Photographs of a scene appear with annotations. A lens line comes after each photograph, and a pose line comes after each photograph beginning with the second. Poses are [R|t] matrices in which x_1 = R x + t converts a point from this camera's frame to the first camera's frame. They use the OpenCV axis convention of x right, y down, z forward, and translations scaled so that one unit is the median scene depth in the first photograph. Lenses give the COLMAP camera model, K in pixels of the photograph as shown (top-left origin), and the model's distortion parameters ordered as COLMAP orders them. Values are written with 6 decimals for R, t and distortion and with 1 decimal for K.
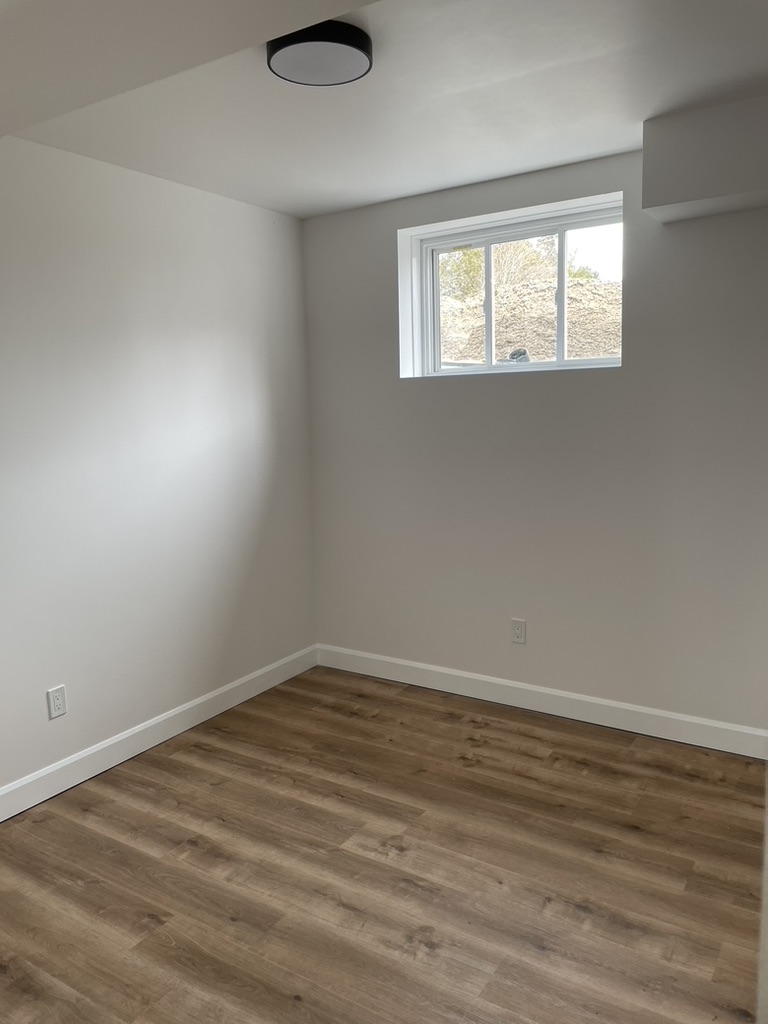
lens RADIAL K [[771.3, 0, 385.7], [0, 771.3, 505.0], [0, 0, 1]] dist [0.081217, -0.109573]
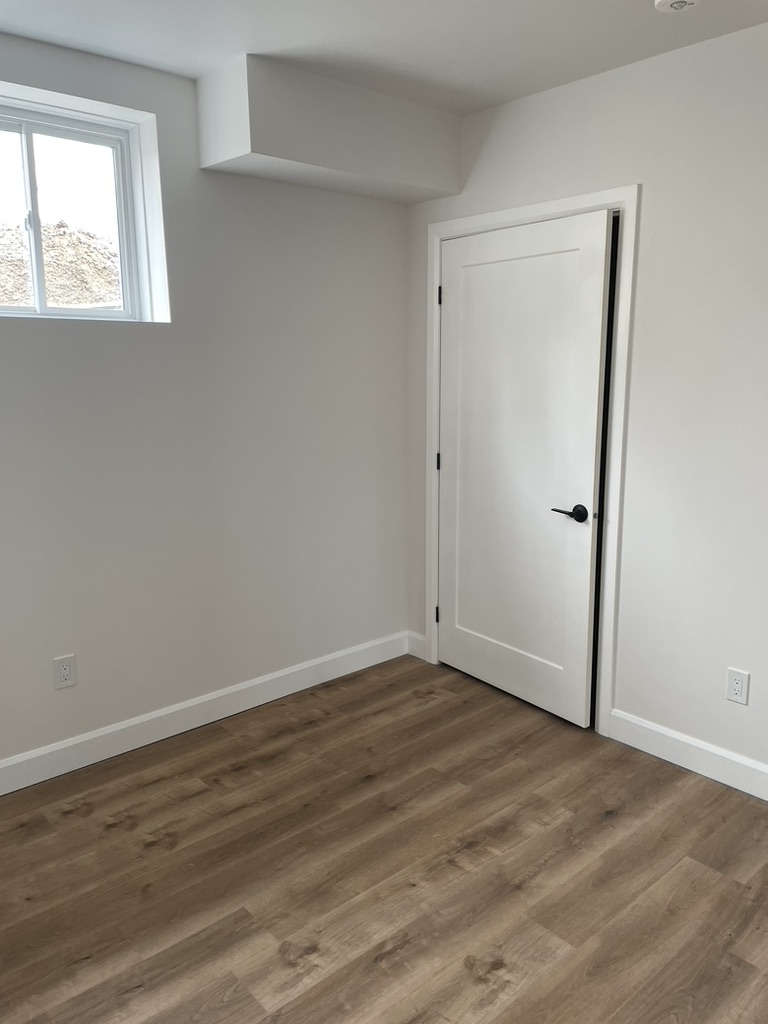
lens RADIAL K [[771.3, 0, 385.7], [0, 771.3, 505.0], [0, 0, 1]] dist [0.081217, -0.109573]
pose [[0.263624, -0.152129, 0.952554, -0.555507], [0.129590, 0.984120, 0.121305, -0.057978], [-0.955881, 0.091463, 0.279152, 0.614135]]
